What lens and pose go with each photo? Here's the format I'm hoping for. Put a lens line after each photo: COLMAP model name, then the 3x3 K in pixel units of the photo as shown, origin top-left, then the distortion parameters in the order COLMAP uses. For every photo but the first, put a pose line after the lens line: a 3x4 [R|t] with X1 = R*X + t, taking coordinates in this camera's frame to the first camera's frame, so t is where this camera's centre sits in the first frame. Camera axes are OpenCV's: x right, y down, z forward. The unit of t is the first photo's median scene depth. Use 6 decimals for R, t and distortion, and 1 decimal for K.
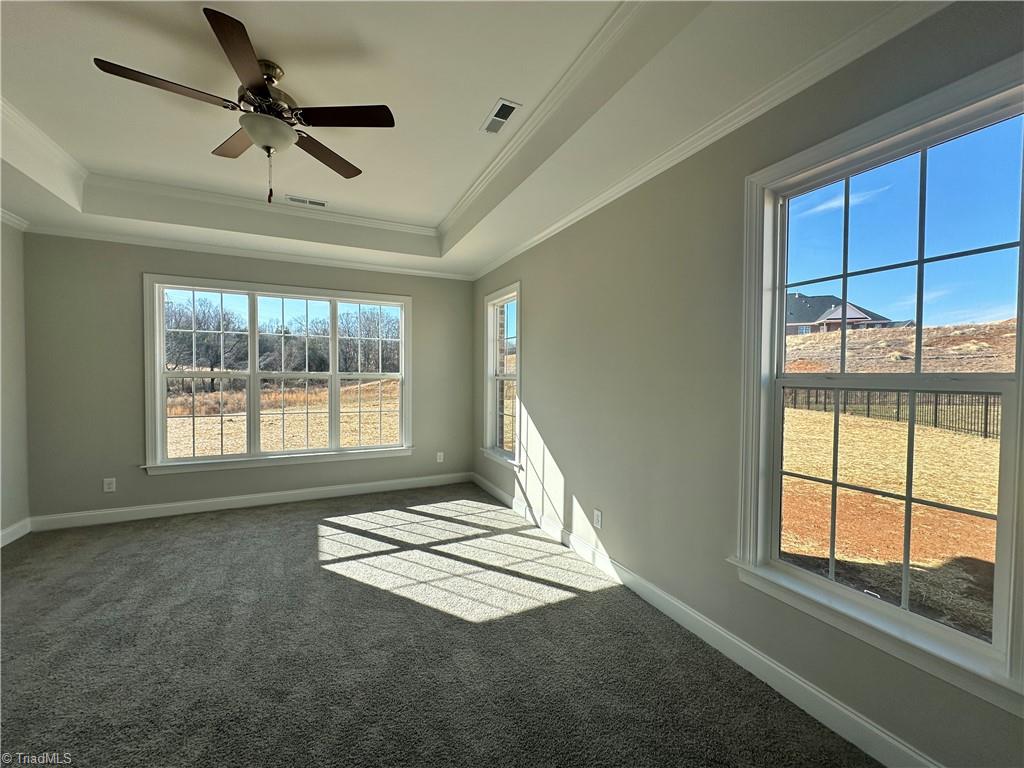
lens RADIAL K [[408.2, 0, 511.2], [0, 408.2, 386.7], [0, 0, 1]] dist [-0.002393, 0.000592]
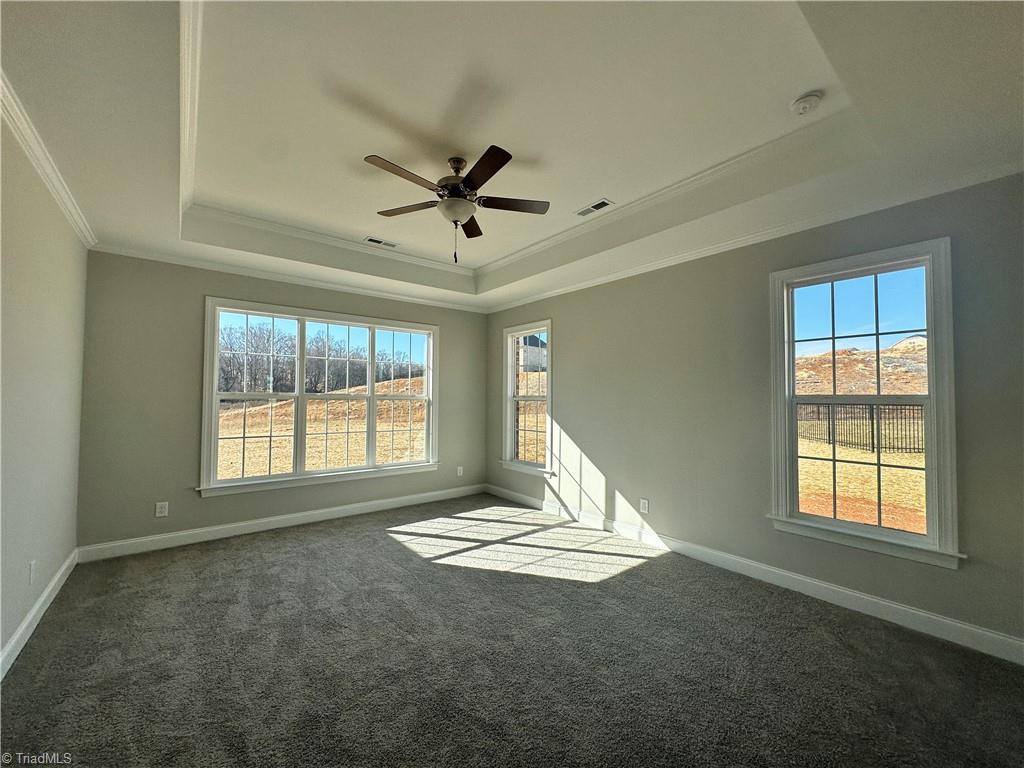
lens RADIAL K [[408.2, 0, 512.8], [0, 408.2, 387.1], [0, 0, 1]] dist [-0.002393, 0.000592]
pose [[0.972344, 0.005285, 0.233494, -0.392033], [0.006907, 0.998656, -0.051368, 0.005437], [-0.233452, 0.051560, 0.971000, -0.151901]]
